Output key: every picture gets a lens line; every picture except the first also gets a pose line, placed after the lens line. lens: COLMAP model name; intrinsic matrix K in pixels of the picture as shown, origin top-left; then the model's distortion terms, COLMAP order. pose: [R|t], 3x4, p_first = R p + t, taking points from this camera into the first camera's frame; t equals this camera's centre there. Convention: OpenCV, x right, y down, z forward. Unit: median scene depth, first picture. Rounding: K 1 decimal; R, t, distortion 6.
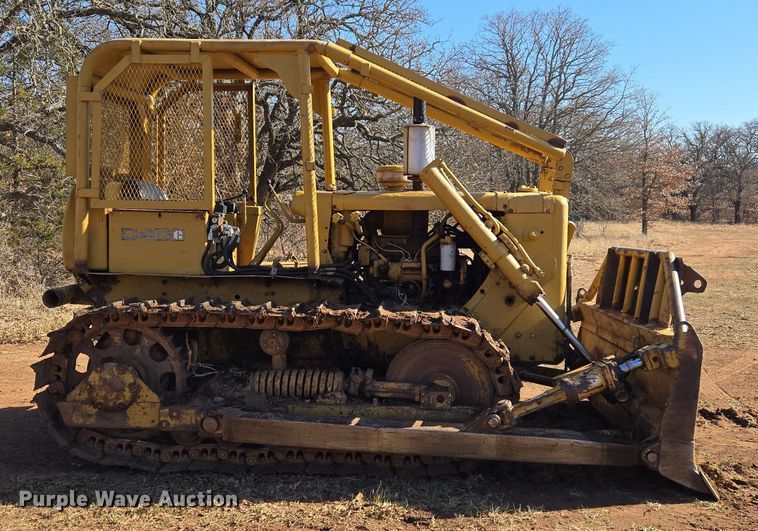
lens RADIAL K [[823.1, 0, 379.0], [0, 823.1, 265.5], [0, 0, 1]] dist [0.051091, 0.001181]
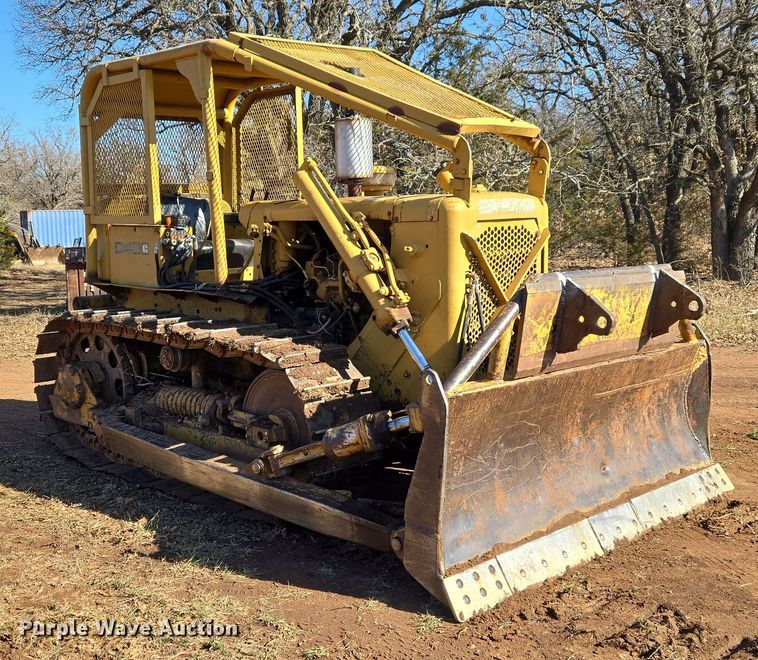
lens RADIAL K [[919.9, 0, 341.7], [0, 919.9, 322.1], [0, 0, 1]] dist [0.089546, -0.037768]
pose [[0.759396, 0.053557, -0.648421, 0.733736], [-0.018453, 0.997978, 0.060818, -0.020854], [0.650367, -0.034220, 0.758849, 0.290414]]
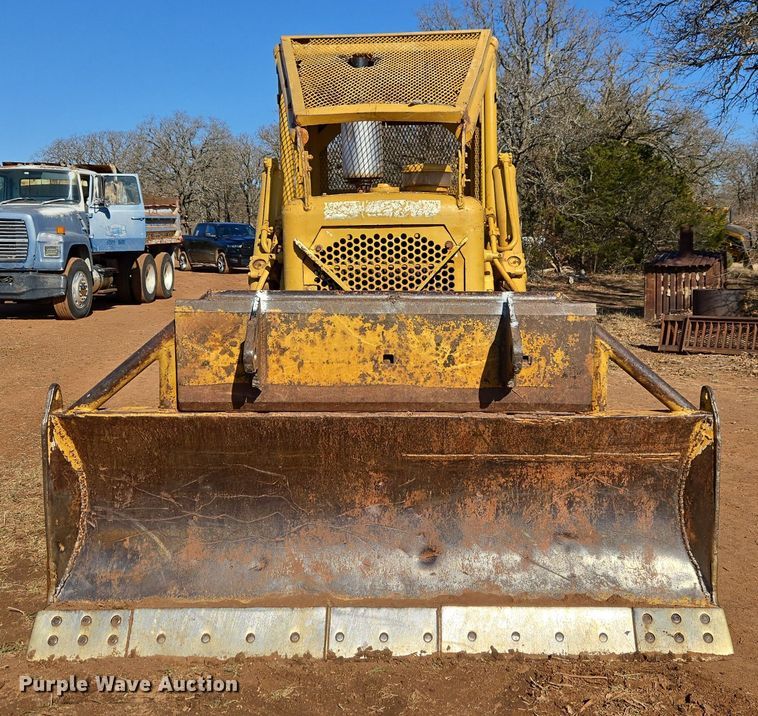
lens RADIAL K [[916.1, 0, 435.6], [0, 916.1, 304.5], [0, 0, 1]] dist [0.095749, -0.069184]
pose [[0.103666, 0.074234, -0.991838, 1.017844], [-0.056013, 0.996064, 0.068696, -0.060656], [0.993034, 0.048435, 0.107416, 1.082301]]
